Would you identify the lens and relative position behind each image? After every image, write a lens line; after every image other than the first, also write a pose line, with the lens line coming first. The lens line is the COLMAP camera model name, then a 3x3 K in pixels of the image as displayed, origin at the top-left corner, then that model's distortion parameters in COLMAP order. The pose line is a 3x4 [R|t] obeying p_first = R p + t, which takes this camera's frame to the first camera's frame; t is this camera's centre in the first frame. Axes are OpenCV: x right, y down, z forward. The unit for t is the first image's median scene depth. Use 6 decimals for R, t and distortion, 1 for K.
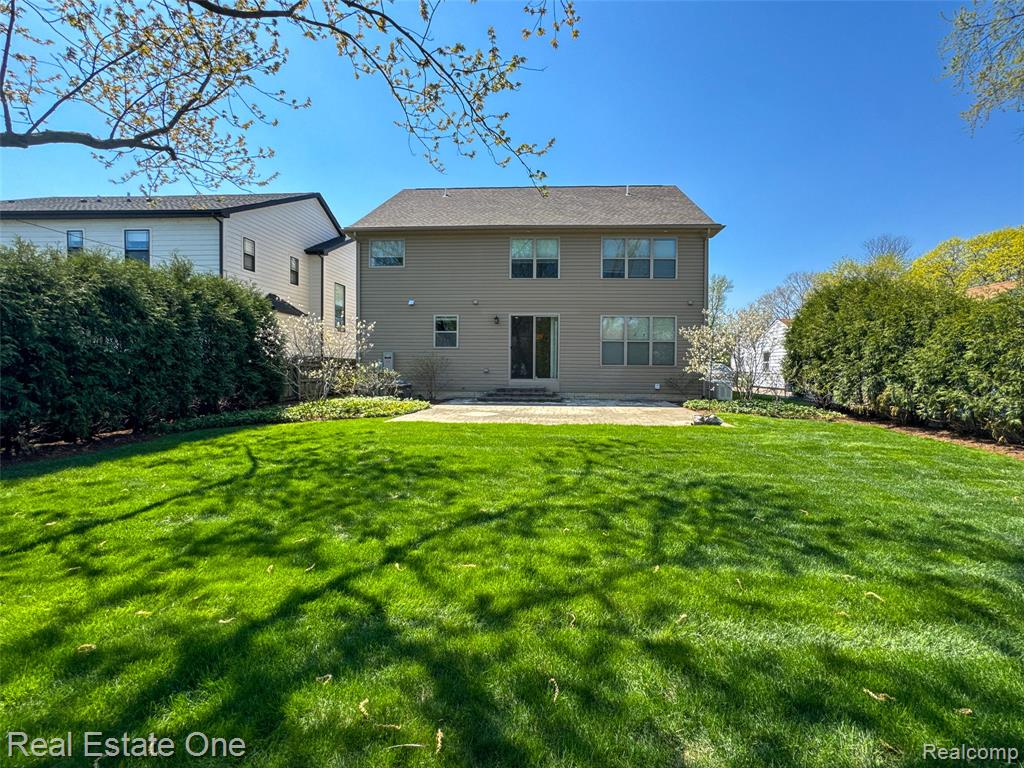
lens RADIAL K [[420.5, 0, 515.0], [0, 420.5, 391.2], [0, 0, 1]] dist [-0.038988, 0.018057]
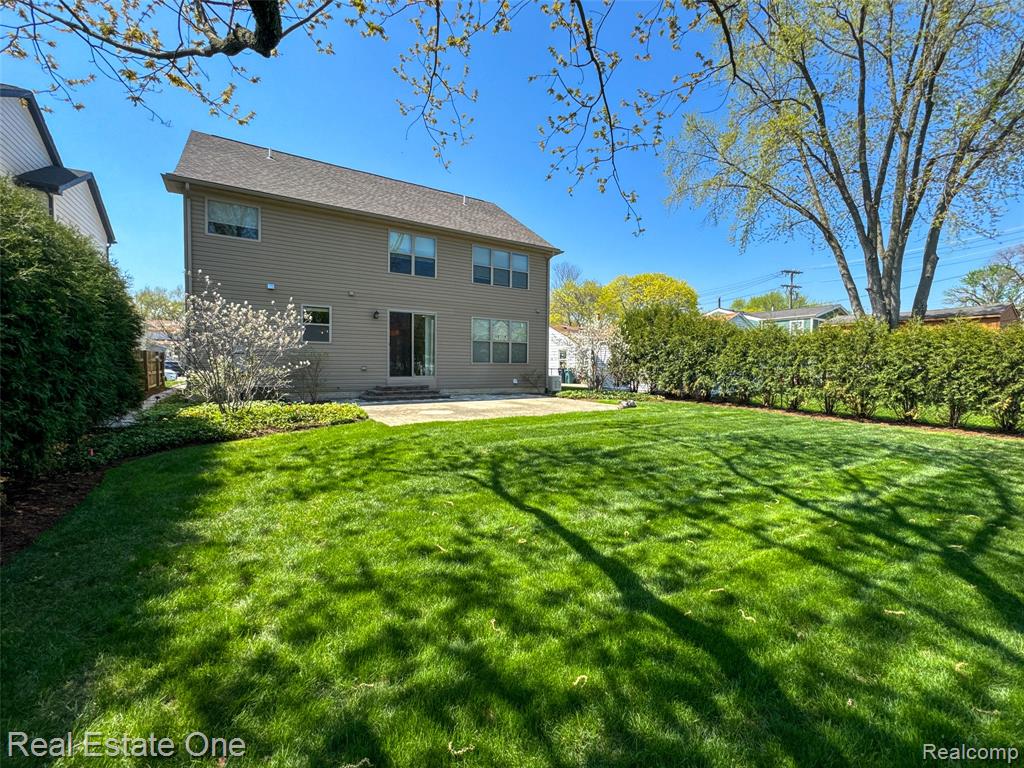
lens RADIAL K [[441.9, 0, 496.0], [0, 441.9, 385.0], [0, 0, 1]] dist [-0.003163, -0.000181]
pose [[0.810200, -0.028941, 0.585438, -0.425212], [0.030455, 0.999510, 0.007263, -0.011203], [-0.585361, 0.011945, 0.810685, 0.041879]]
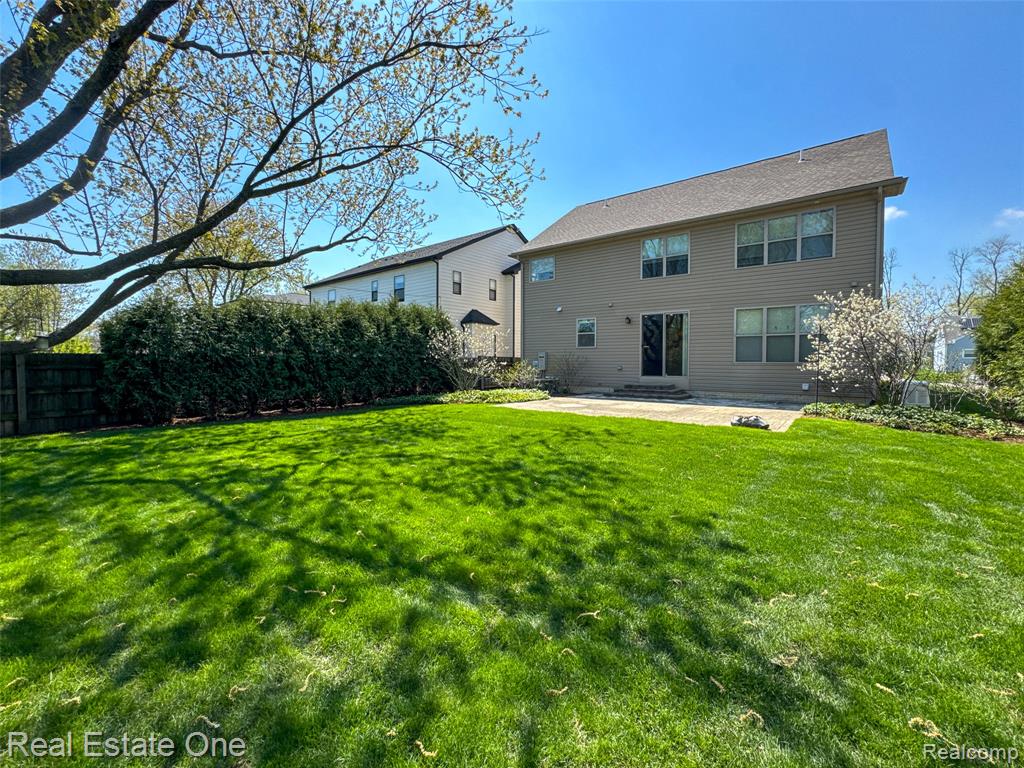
lens RADIAL K [[420.5, 0, 515.0], [0, 420.5, 391.2], [0, 0, 1]] dist [-0.038988, 0.018057]
pose [[0.822871, 0.031449, -0.567358, 0.338311], [-0.027676, 0.999500, 0.015262, 0.001159], [0.567554, 0.003143, 0.823330, -0.030240]]
